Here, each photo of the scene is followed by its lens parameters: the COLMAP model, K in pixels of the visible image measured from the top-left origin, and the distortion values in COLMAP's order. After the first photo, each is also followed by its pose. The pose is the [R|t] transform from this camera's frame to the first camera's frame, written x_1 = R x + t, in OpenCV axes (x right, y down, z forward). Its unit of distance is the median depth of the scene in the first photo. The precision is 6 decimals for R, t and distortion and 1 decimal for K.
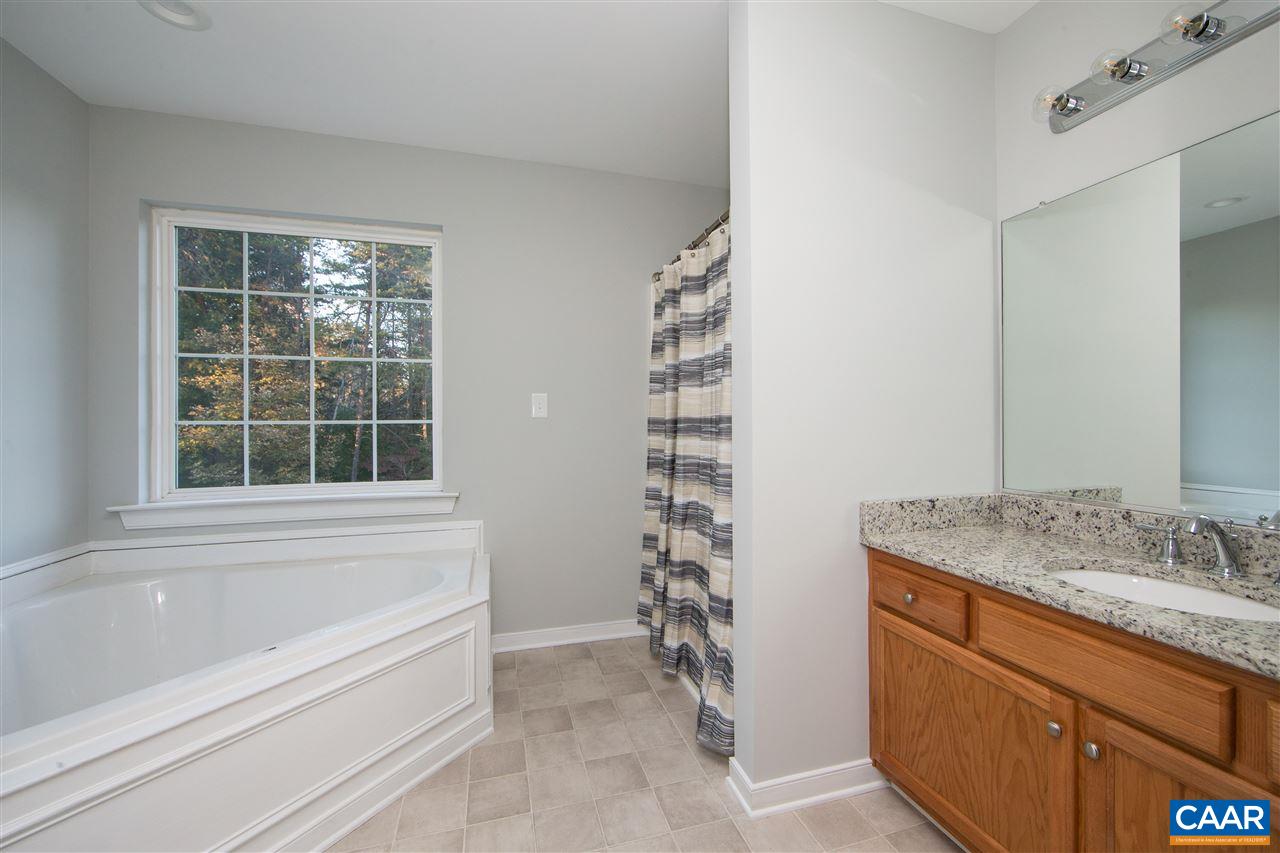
lens RADIAL K [[508.6, 0, 637.0], [0, 508.6, 433.7], [0, 0, 1]] dist [-0.013657, 0.003338]
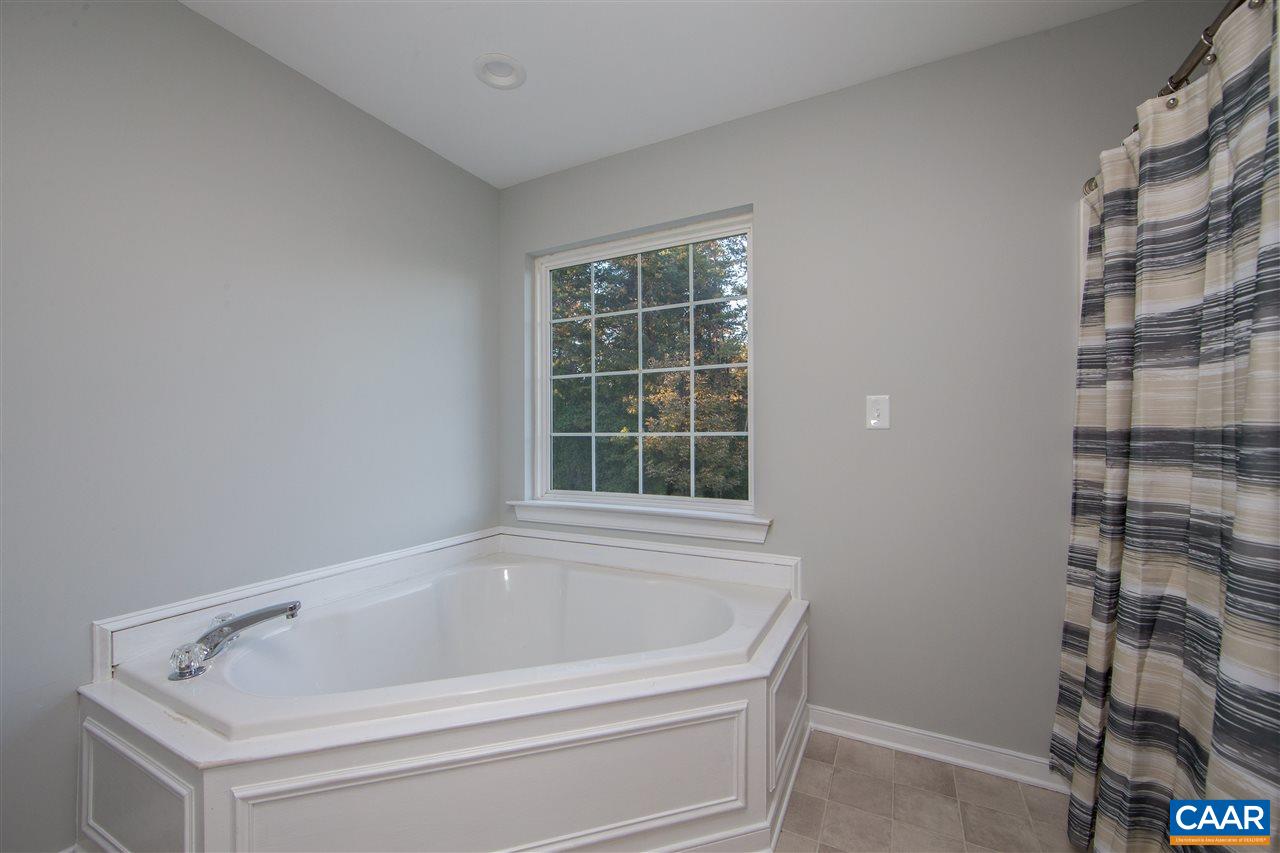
lens RADIAL K [[508.6, 0, 637.0], [0, 508.6, 433.7], [0, 0, 1]] dist [-0.013657, 0.003338]
pose [[0.730237, 0.002222, -0.683191, 0.060130], [-0.011800, 0.999887, -0.009361, -0.015146], [0.683092, 0.014897, 0.730180, 0.265522]]
